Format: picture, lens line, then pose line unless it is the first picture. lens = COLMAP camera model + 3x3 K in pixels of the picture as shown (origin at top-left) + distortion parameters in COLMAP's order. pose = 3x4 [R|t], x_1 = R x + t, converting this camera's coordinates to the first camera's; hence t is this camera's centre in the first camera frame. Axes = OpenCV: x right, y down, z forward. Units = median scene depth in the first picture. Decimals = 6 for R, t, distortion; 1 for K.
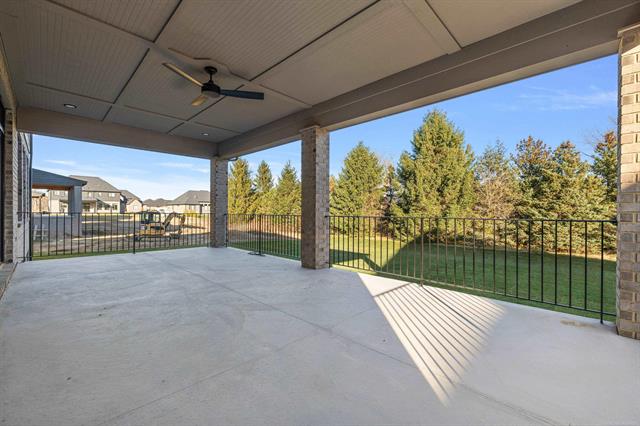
lens RADIAL K [[274.3, 0, 319.6], [0, 274.3, 213.5], [0, 0, 1]] dist [-0.001171, -0.000247]
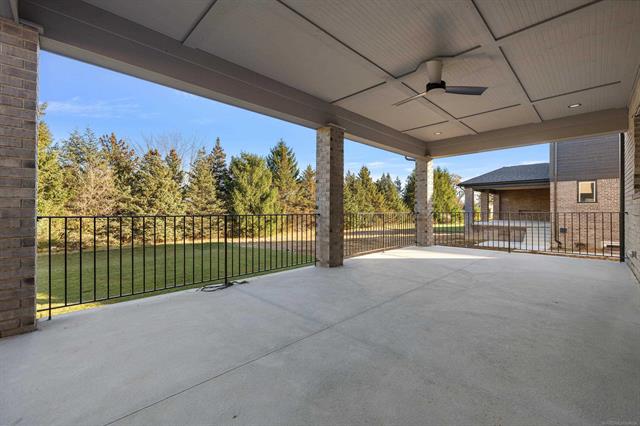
lens RADIAL K [[274.3, 0, 321.6], [0, 274.3, 211.2], [0, 0, 1]] dist [-0.001171, -0.000247]
pose [[-0.061541, -0.007464, 0.998077, -0.319565], [0.003903, 0.999963, 0.007719, -0.001467], [-0.998097, 0.004370, -0.061509, 0.355388]]
